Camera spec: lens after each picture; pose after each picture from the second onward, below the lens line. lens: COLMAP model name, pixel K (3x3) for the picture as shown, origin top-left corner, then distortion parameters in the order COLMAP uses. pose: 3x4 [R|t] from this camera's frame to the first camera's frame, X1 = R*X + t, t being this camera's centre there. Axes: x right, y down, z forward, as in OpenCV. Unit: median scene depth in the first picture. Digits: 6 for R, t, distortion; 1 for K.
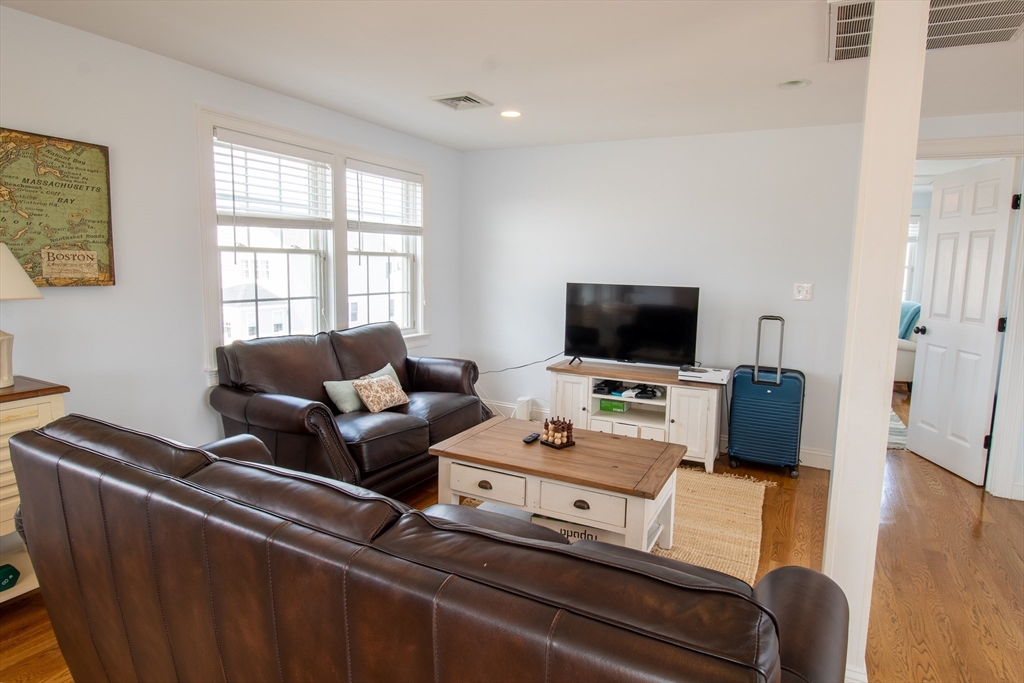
lens RADIAL K [[580.2, 0, 515.3], [0, 580.2, 332.4], [0, 0, 1]] dist [-0.001829, -0.002353]
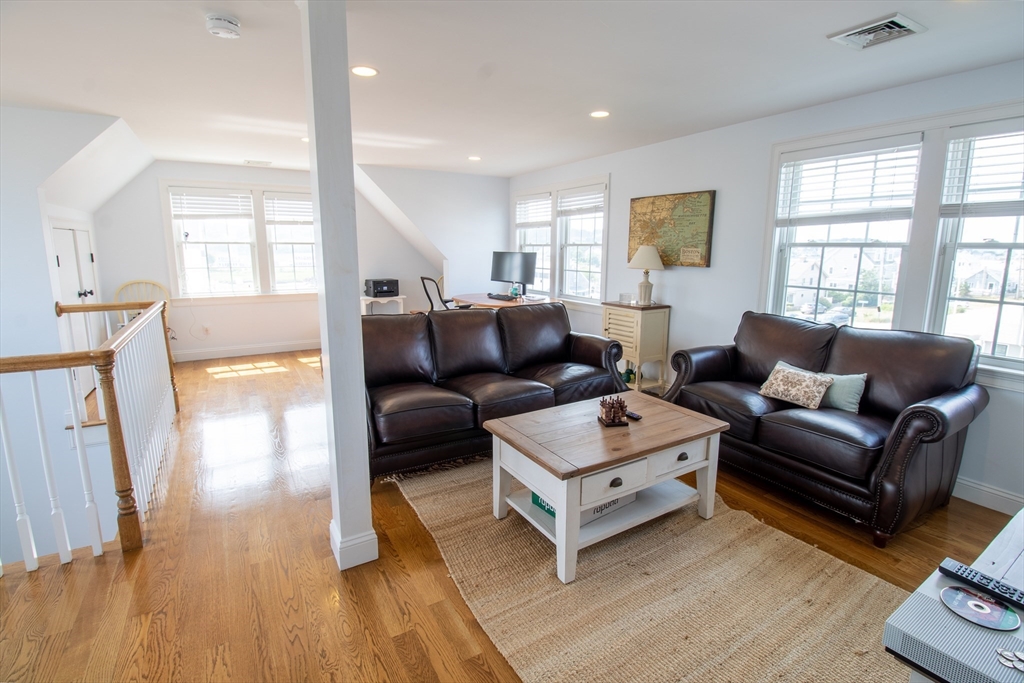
lens RADIAL K [[489.4, 0, 515.8], [0, 489.4, 333.0], [0, 0, 1]] dist [-0.002860, -0.000337]
pose [[-0.529774, 0.114740, -0.840342, 0.682854], [-0.127924, 0.968662, 0.212907, -0.097672], [0.838436, 0.220292, -0.498494, 0.967576]]
